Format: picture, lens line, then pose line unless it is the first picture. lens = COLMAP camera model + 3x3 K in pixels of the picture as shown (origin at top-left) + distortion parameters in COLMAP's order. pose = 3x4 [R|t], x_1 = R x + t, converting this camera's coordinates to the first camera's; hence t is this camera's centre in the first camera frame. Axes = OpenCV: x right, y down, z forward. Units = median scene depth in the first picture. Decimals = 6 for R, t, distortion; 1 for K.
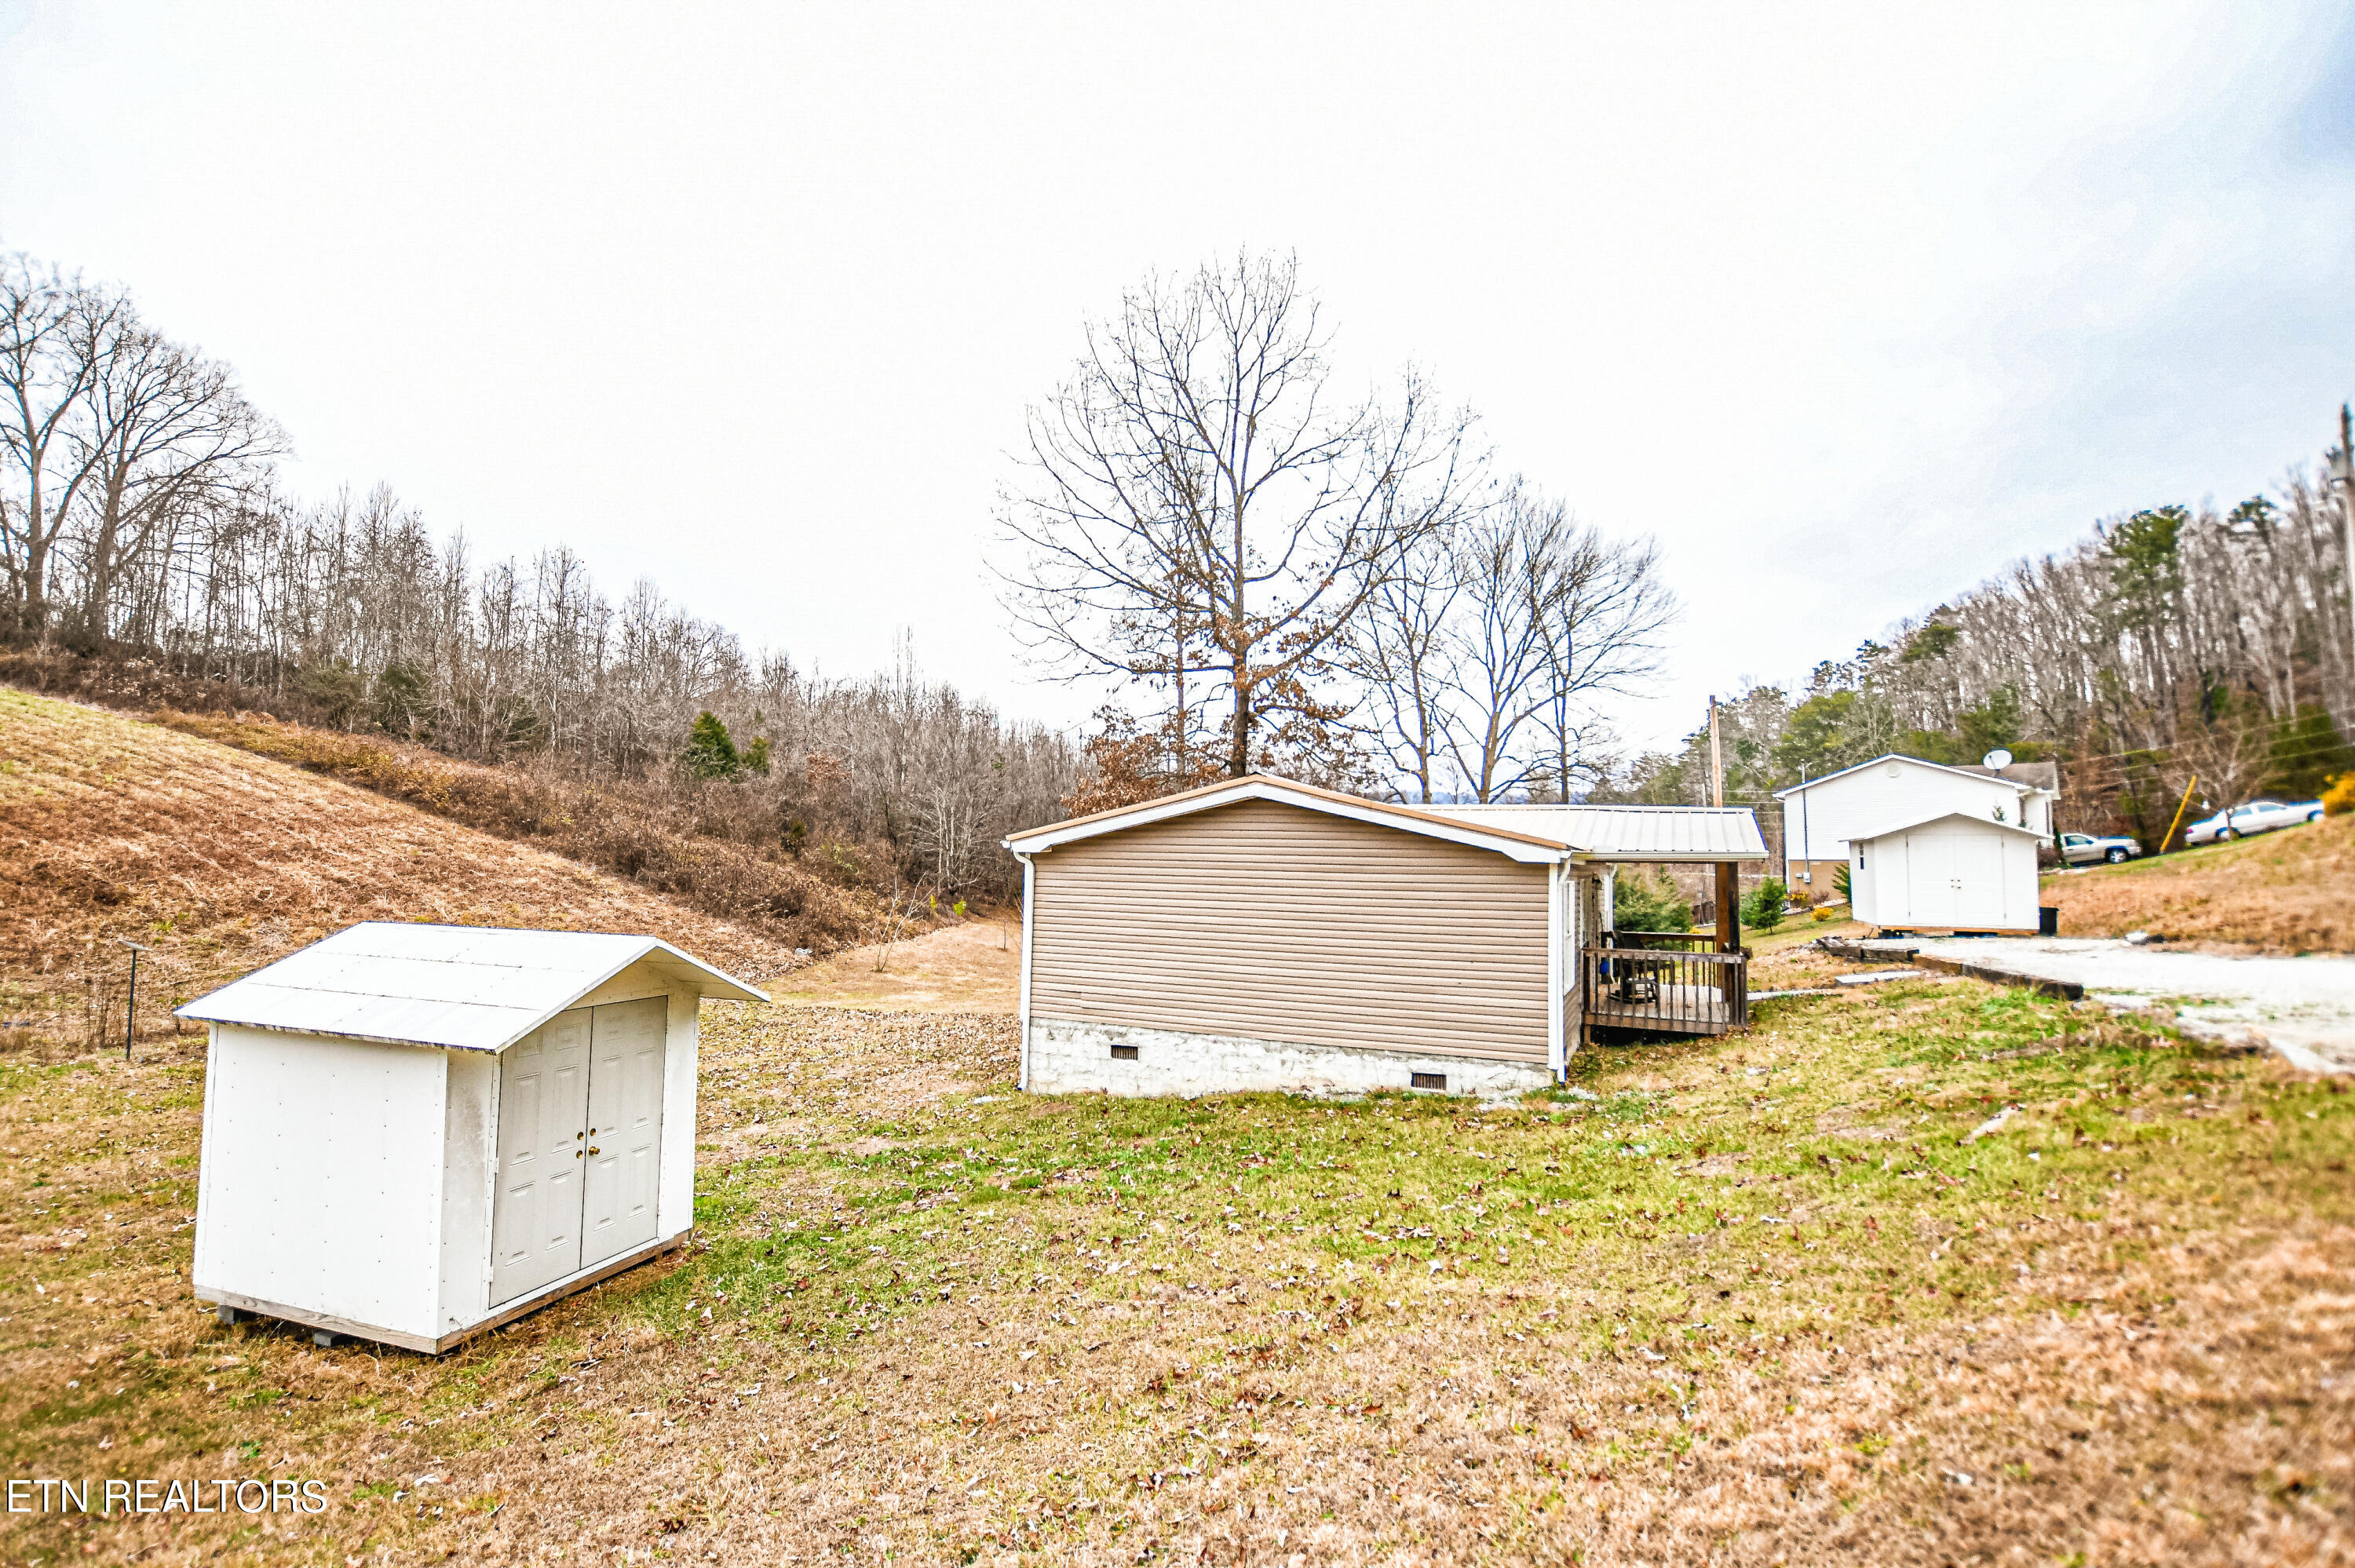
lens RADIAL K [[1133.4, 0, 1177.5], [0, 1133.4, 784.0], [0, 0, 1]] dist [-0.028533, -0.000263]
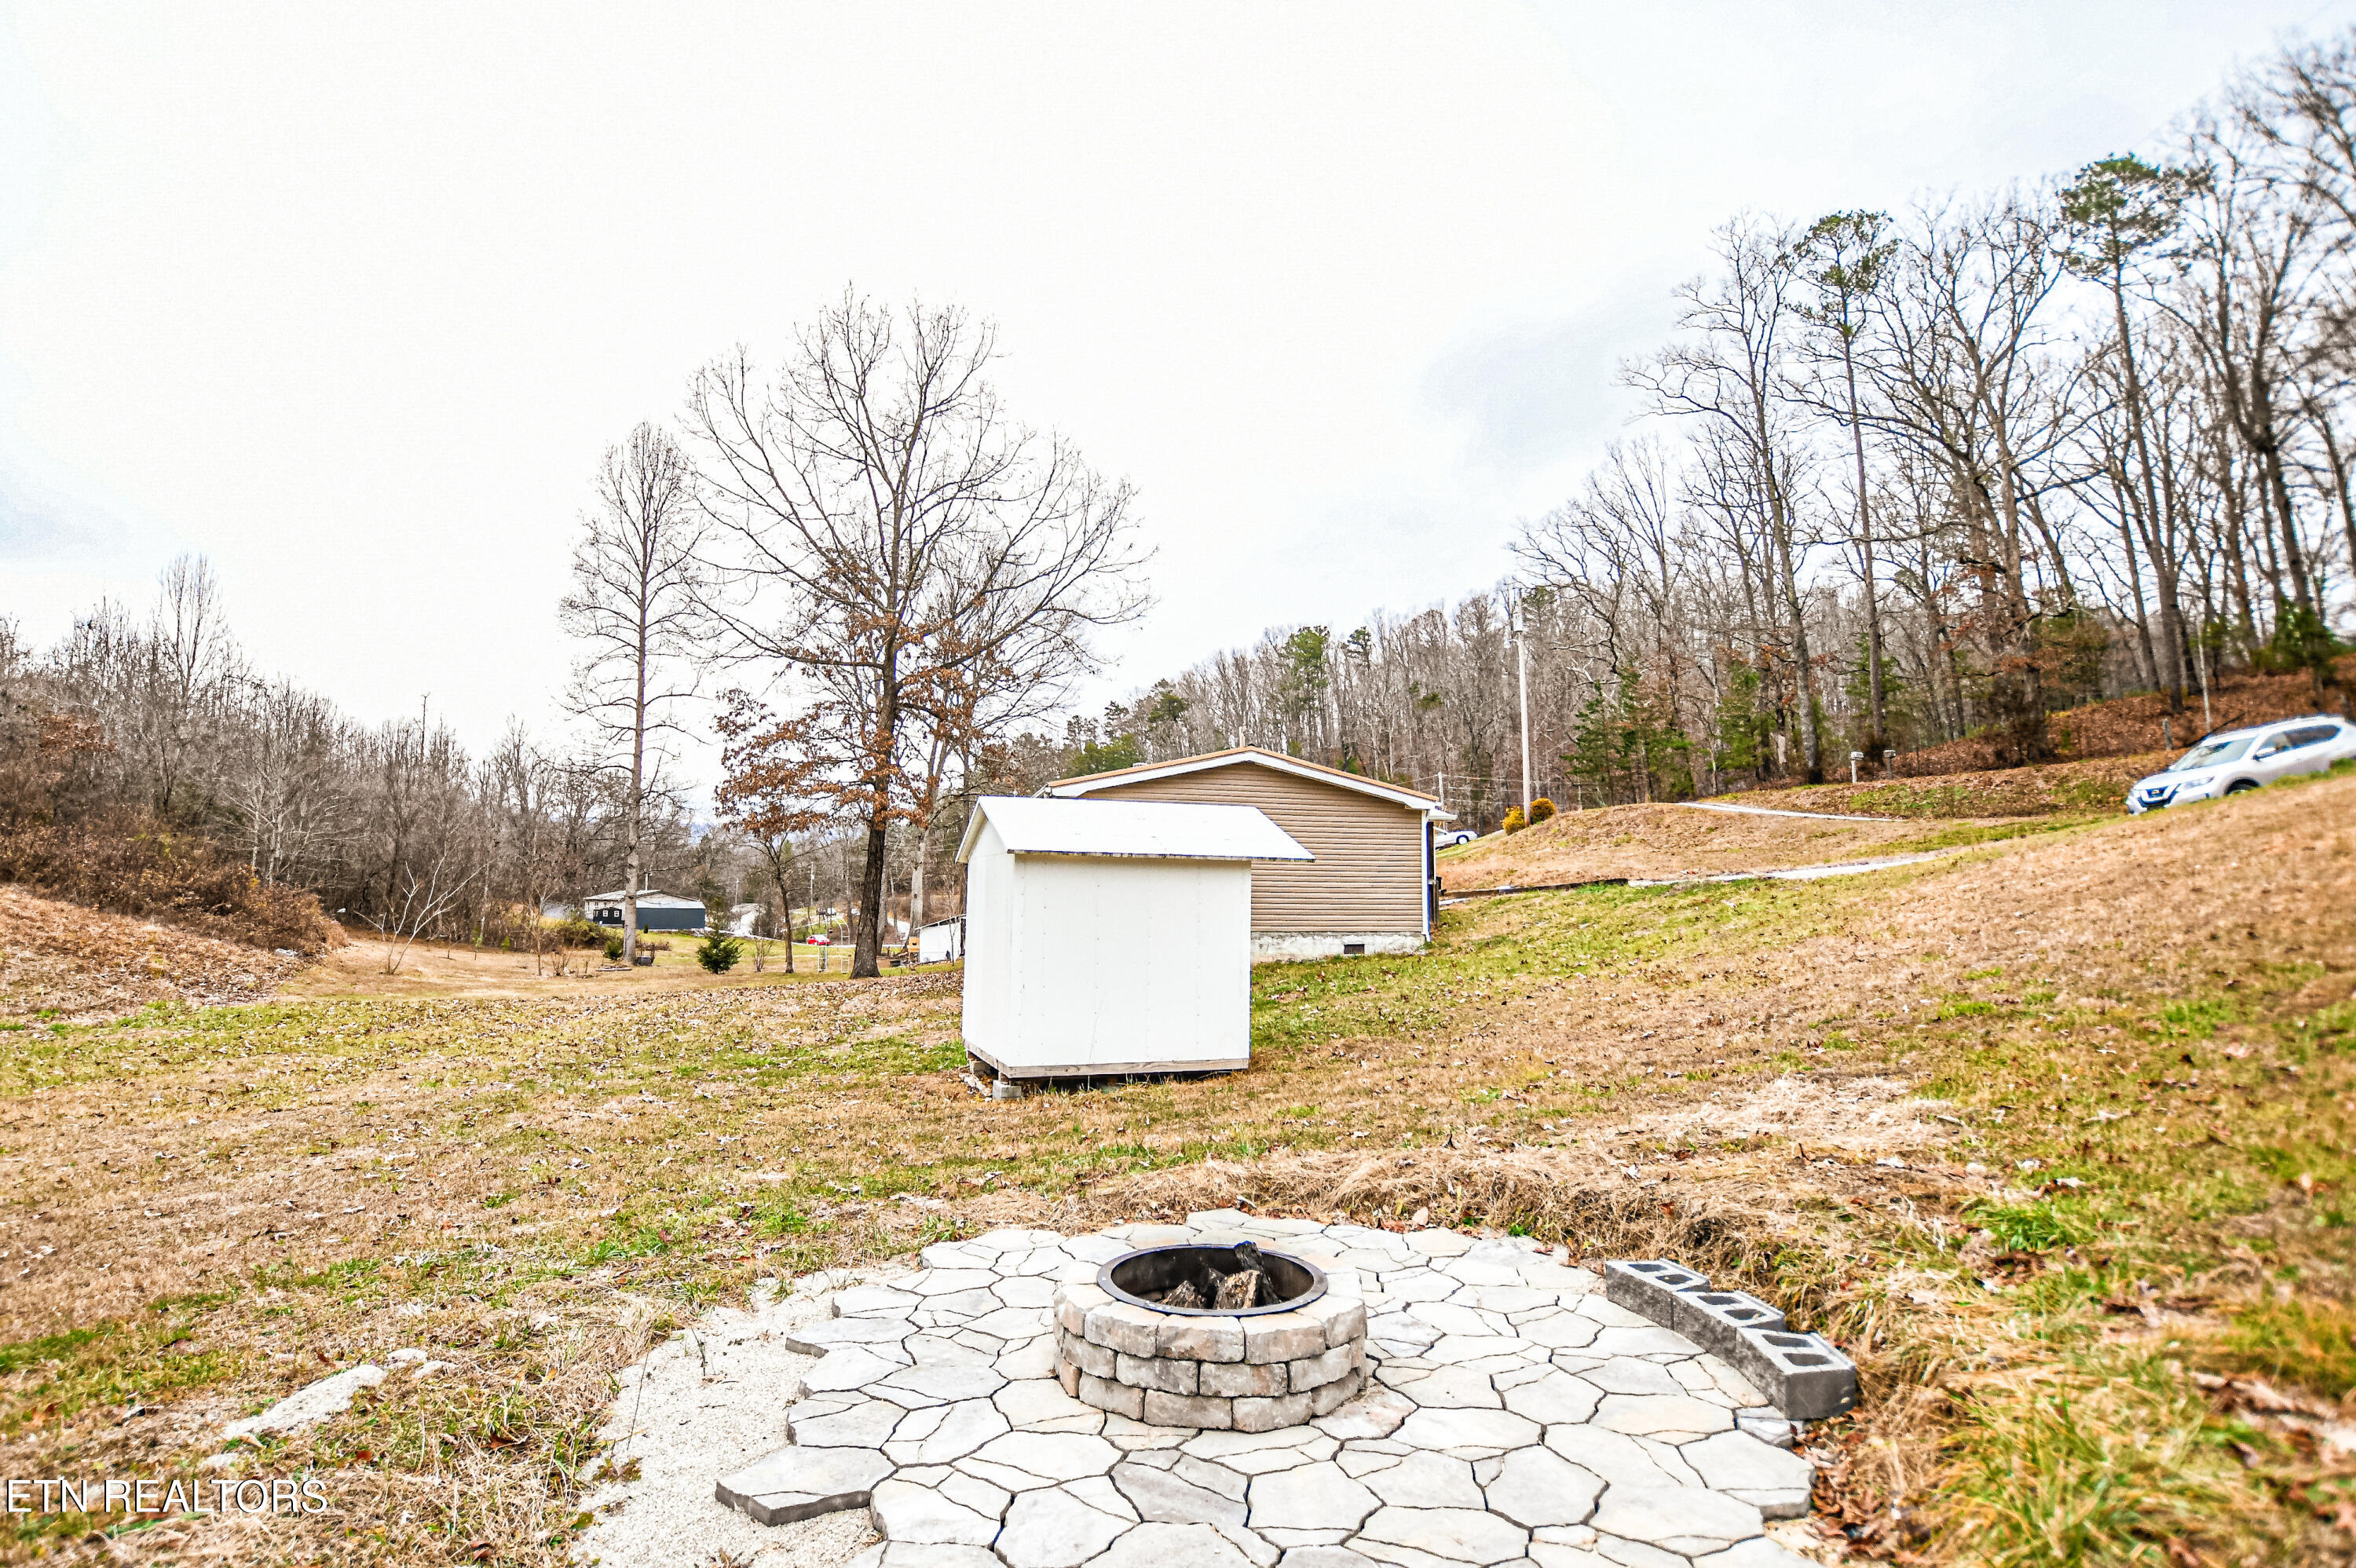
lens RADIAL K [[1133.9, 0, 1178.0], [0, 1133.9, 784.0], [0, 0, 1]] dist [-0.028533, -0.000263]
pose [[0.786098, 0.053118, 0.615815, -0.838767], [-0.034785, 0.998523, -0.041725, 0.096830], [-0.617122, 0.011379, 0.786785, -0.074086]]
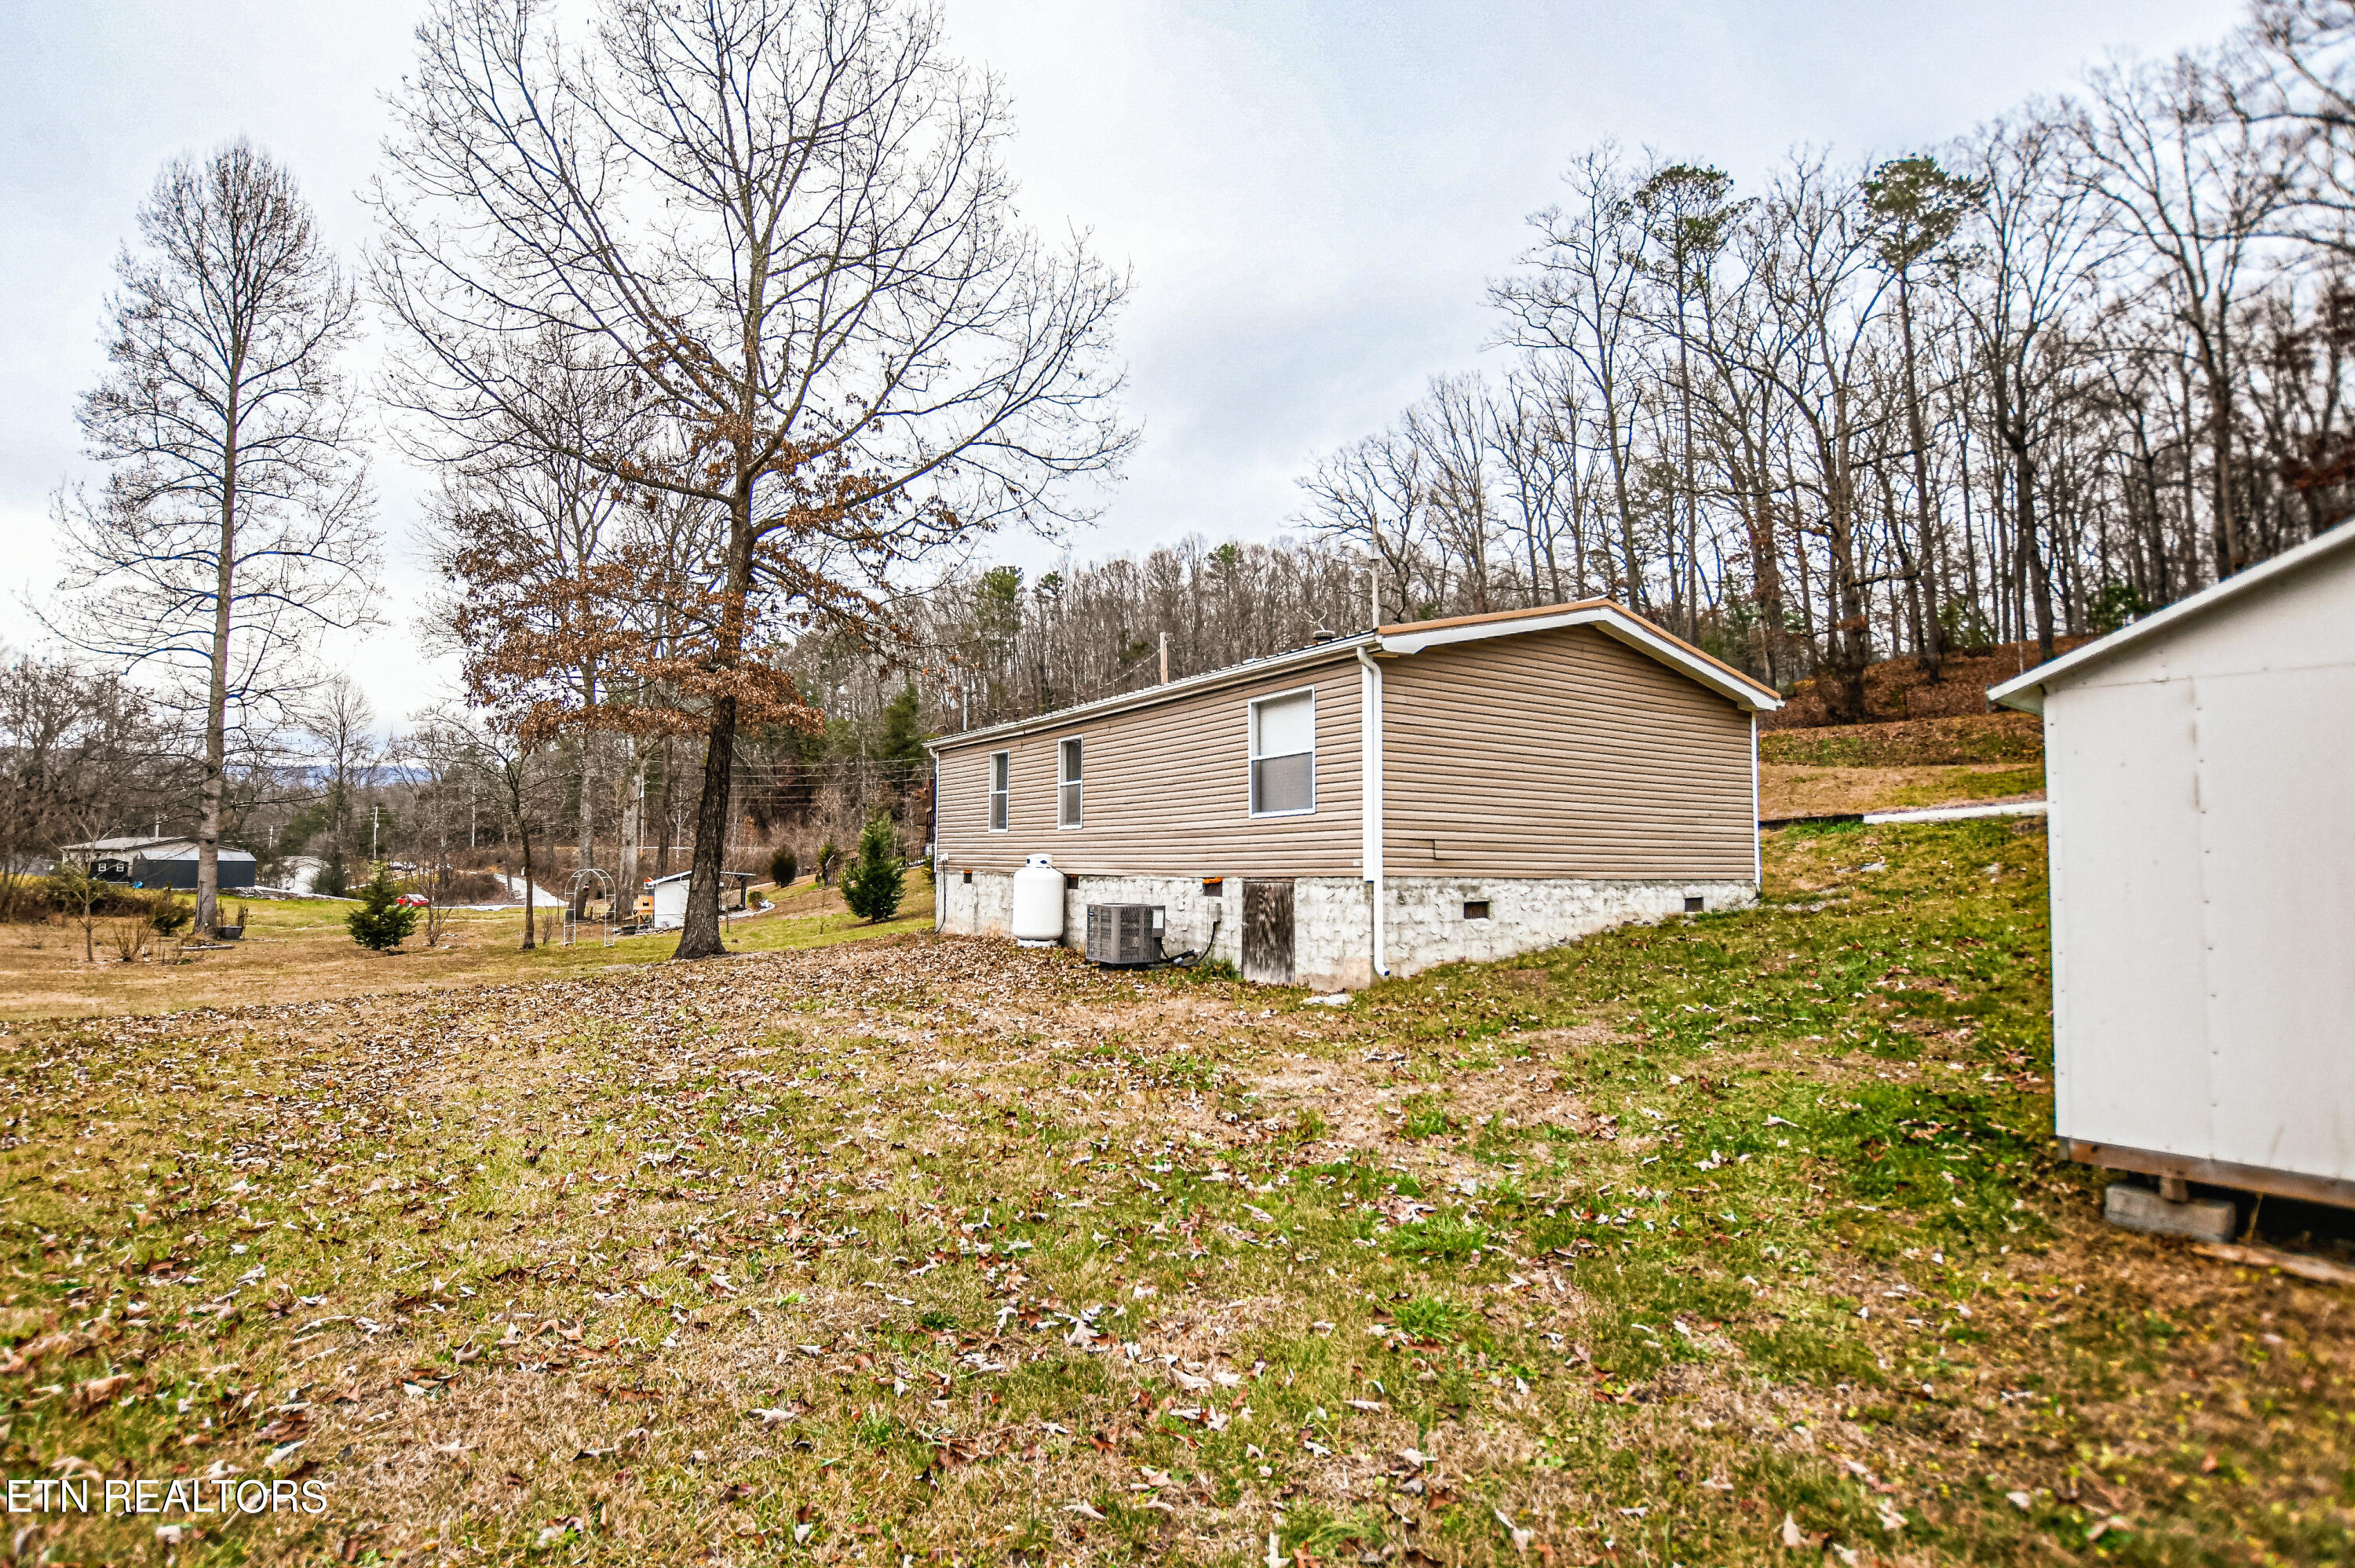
lens RADIAL K [[1125.6, 0, 1162.9], [0, 1125.6, 781.8], [0, 0, 1]] dist [-0.023342, 0.000170]
pose [[0.550768, 0.046848, 0.833342, -0.855651], [-0.054608, 0.998307, -0.020031, 0.172864], [-0.832870, -0.034475, 0.552394, 0.741204]]
